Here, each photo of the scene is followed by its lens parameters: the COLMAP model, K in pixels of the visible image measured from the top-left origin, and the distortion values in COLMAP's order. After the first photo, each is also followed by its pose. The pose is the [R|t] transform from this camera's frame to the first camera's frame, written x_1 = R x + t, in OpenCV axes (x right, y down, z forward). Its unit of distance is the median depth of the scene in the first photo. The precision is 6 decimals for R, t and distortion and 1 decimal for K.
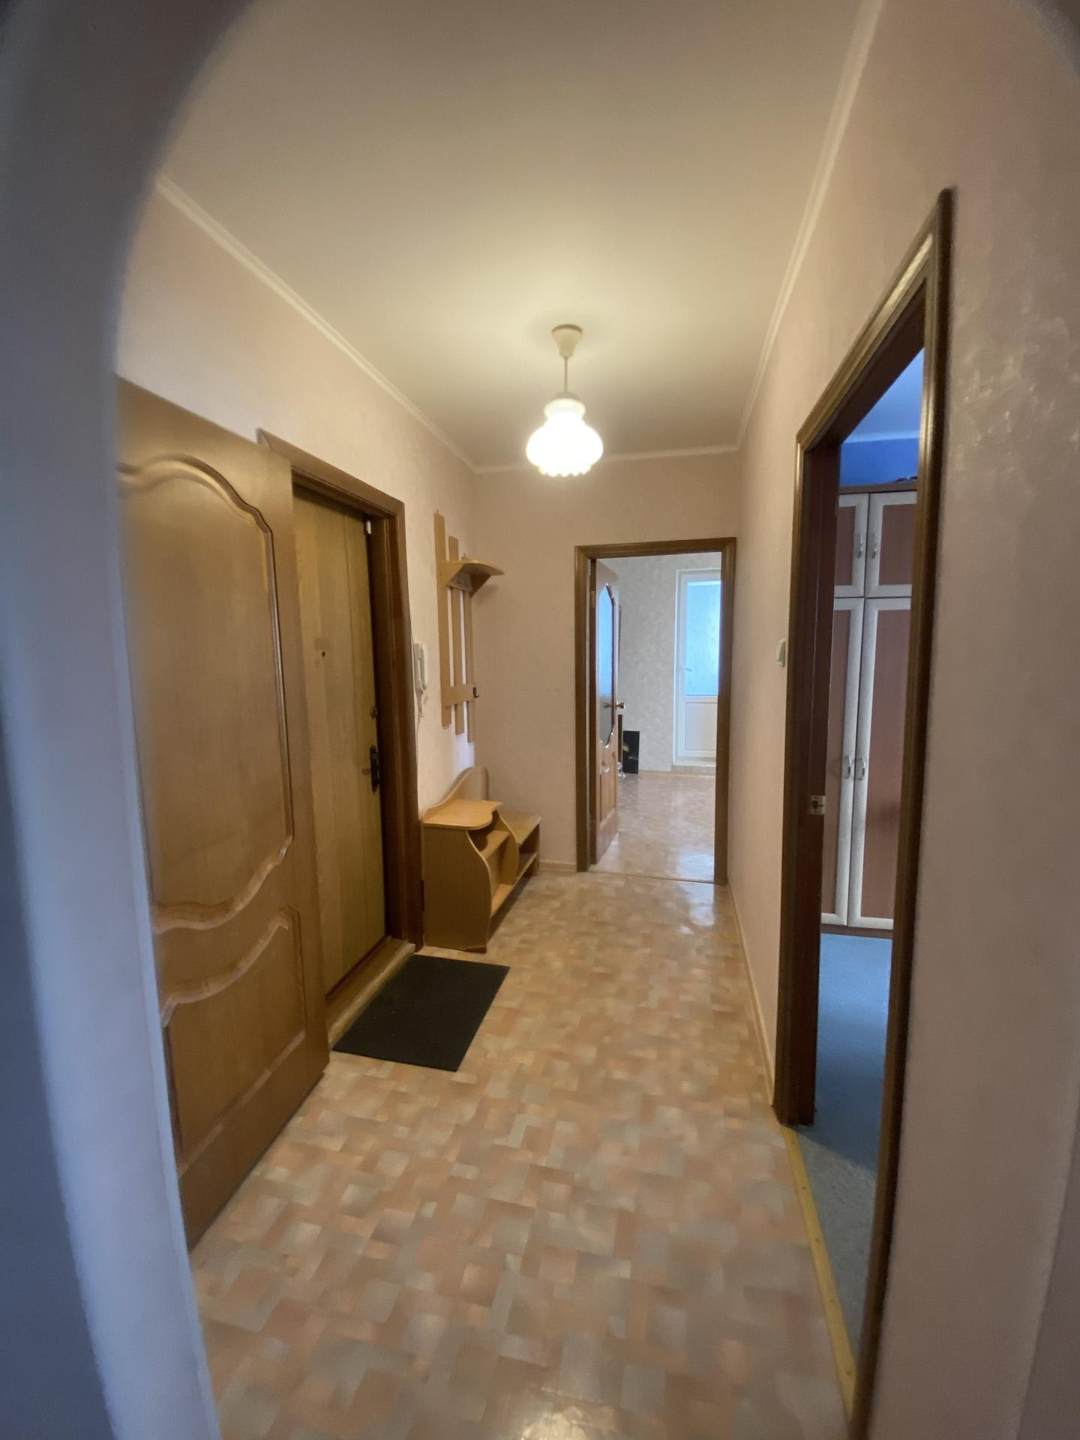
lens RADIAL K [[578.5, 0, 548.9], [0, 578.5, 715.4], [0, 0, 1]] dist [-0.020052, -0.001691]
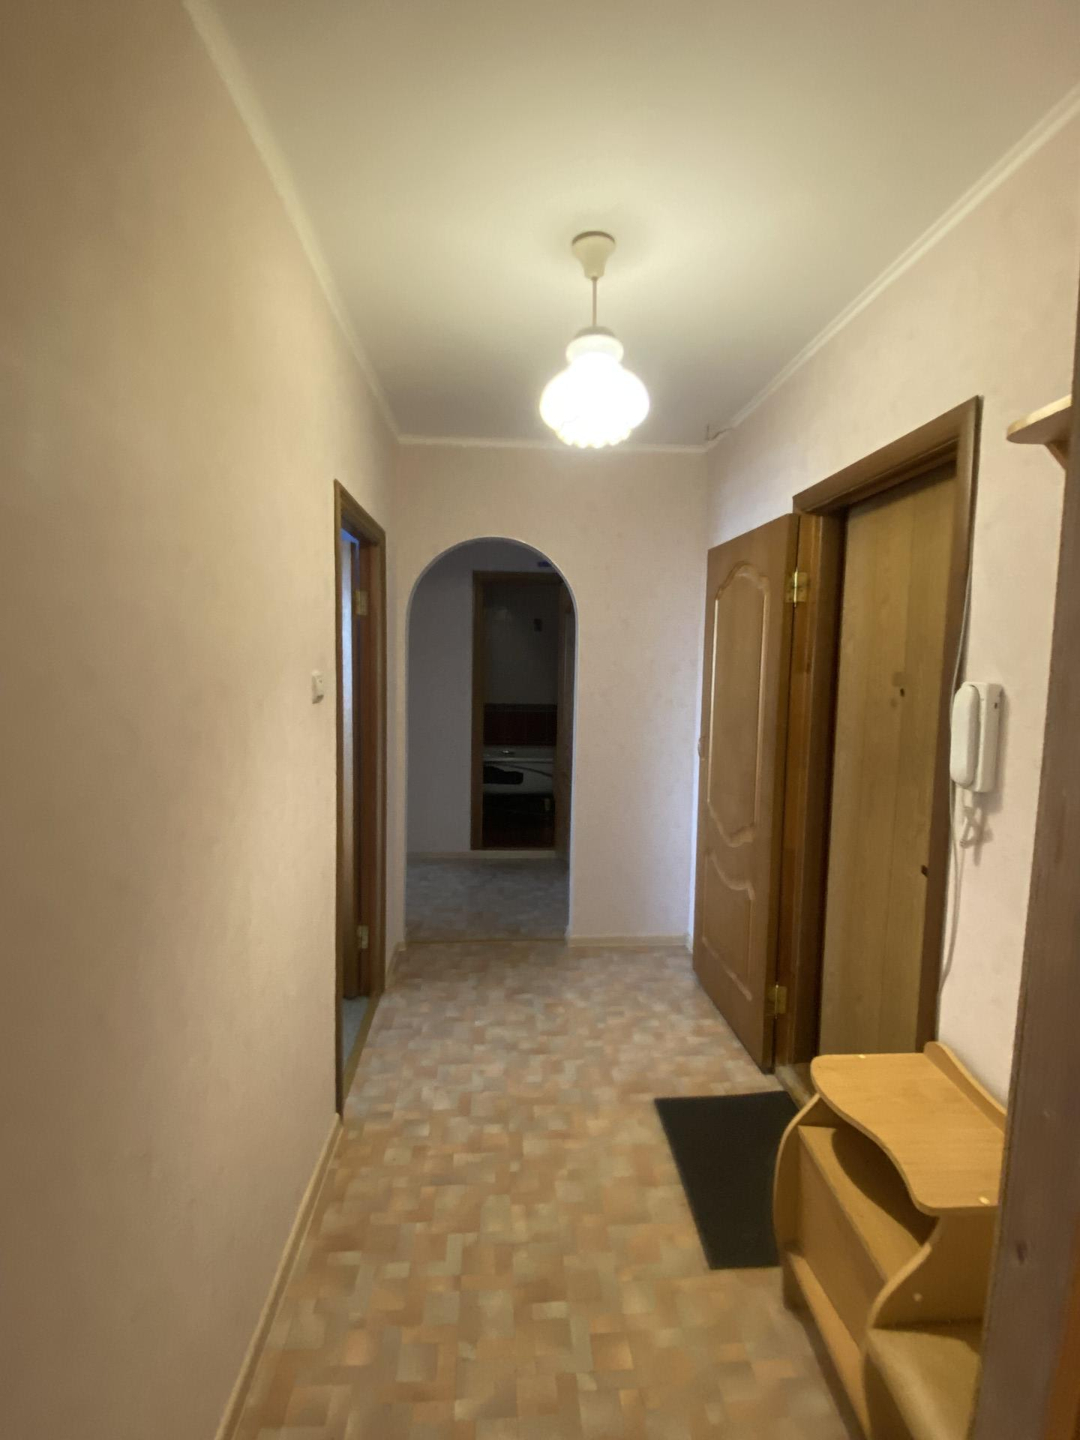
lens RADIAL K [[679.3, 0, 526.0], [0, 679.3, 723.2], [0, 0, 1]] dist [0.003790, -0.016924]
pose [[-0.969687, 0.011374, -0.244085, 0.340211], [-0.041563, 0.976682, 0.210628, -0.263988], [0.240790, 0.214389, -0.946603, 1.948171]]
